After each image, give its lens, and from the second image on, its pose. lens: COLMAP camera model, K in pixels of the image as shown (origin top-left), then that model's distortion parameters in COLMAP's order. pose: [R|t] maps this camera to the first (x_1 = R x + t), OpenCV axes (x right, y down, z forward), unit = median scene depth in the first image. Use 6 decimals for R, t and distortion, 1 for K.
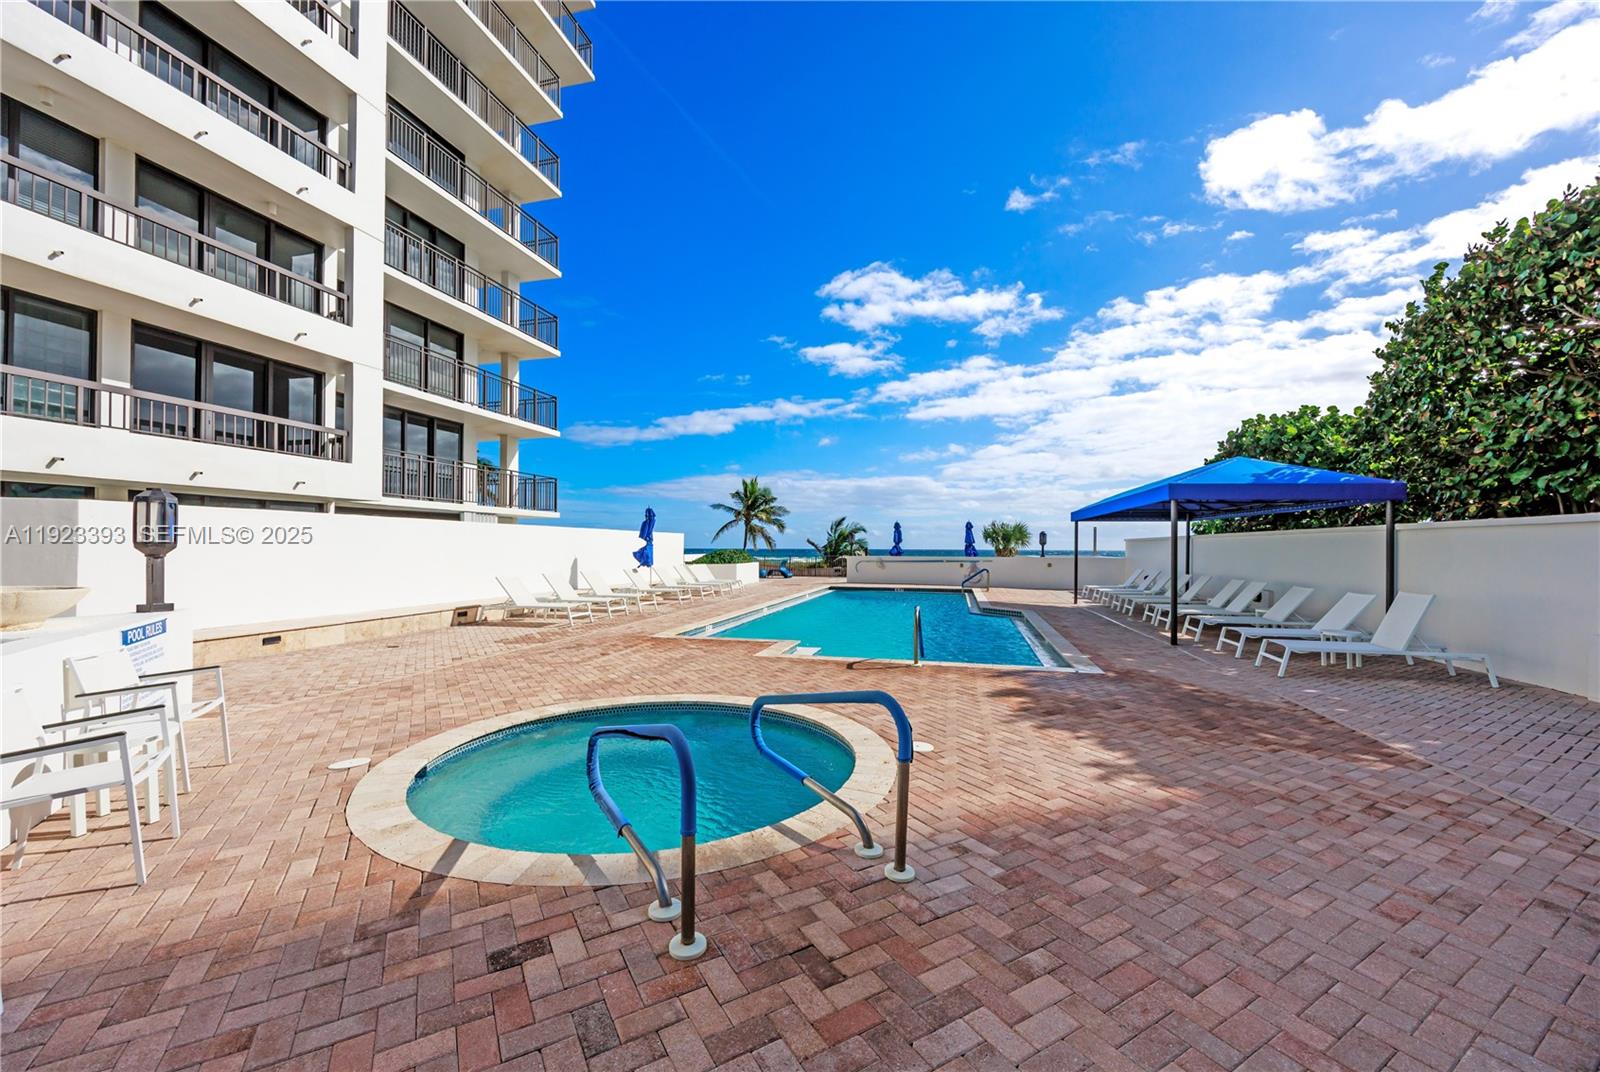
lens RADIAL K [[639.9, 0, 800.0], [0, 639.9, 536.0], [0, 0, 1]] dist [0.000592, 0.000458]
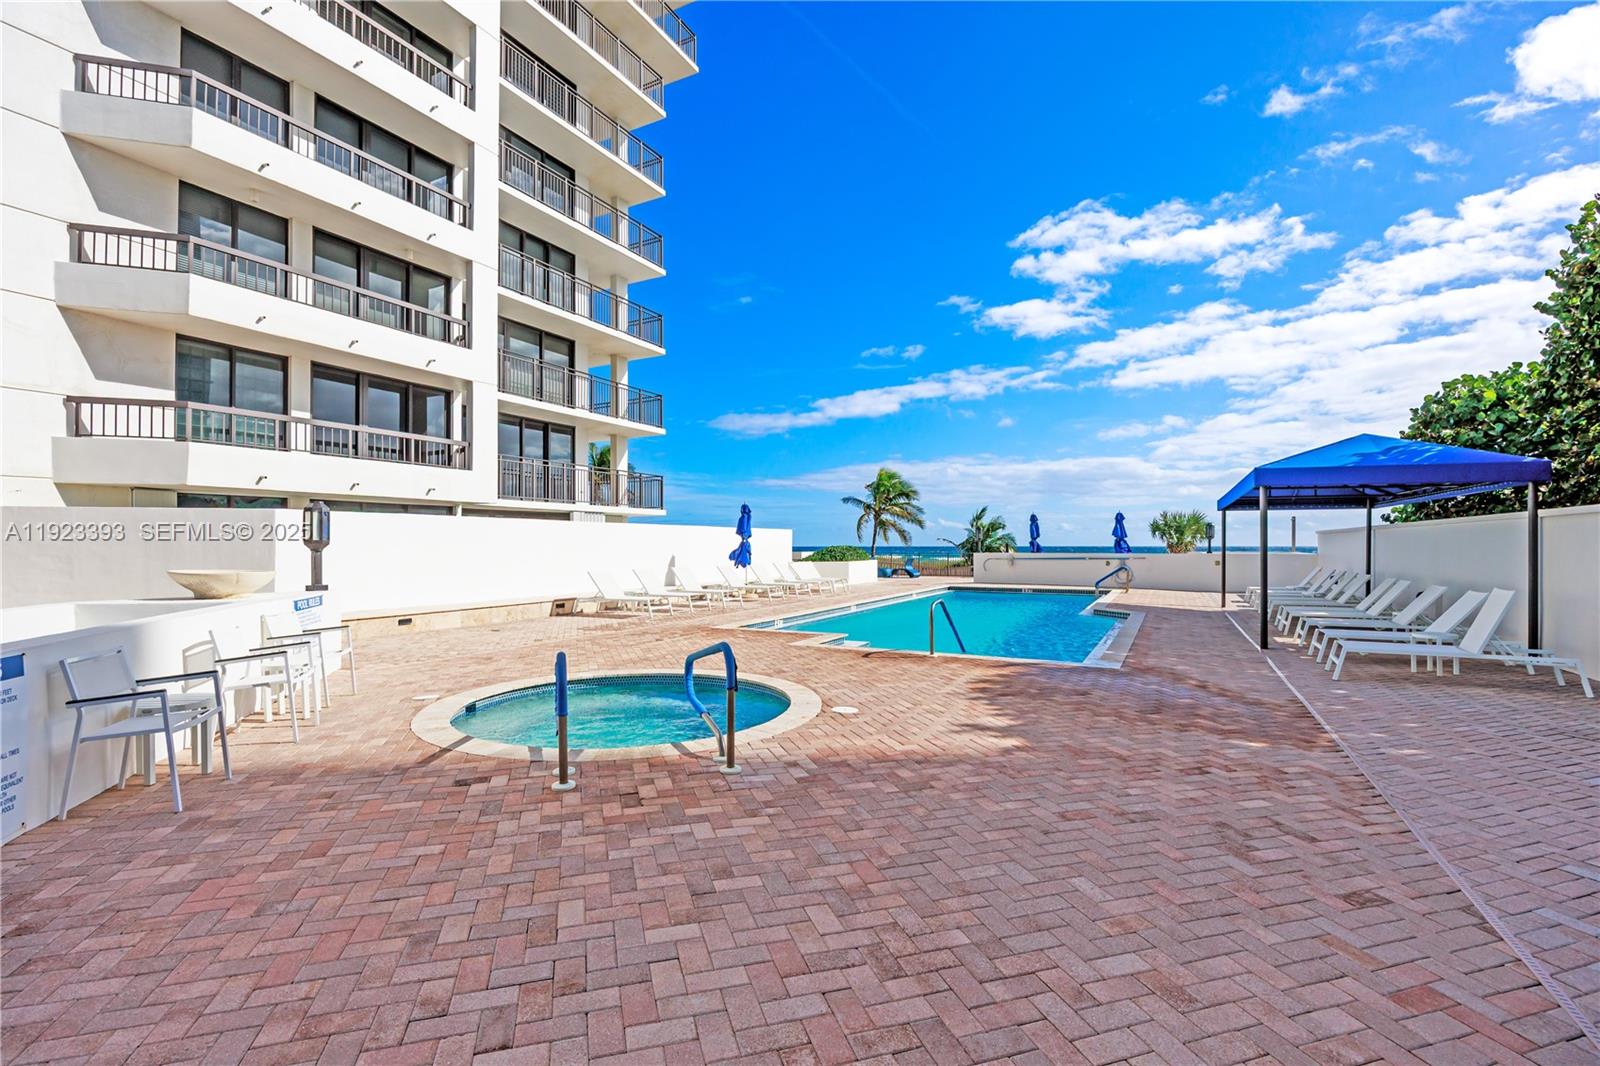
lens RADIAL K [[739.6, 0, 800.0], [0, 739.6, 533.0], [0, 0, 1]] dist [-0.005025, -0.000167]
pose [[0.972016, -0.008522, -0.234758, 0.160718], [0.008677, 0.999962, -0.000372, 0.001754], [0.234752, -0.001675, 0.972054, -0.127143]]
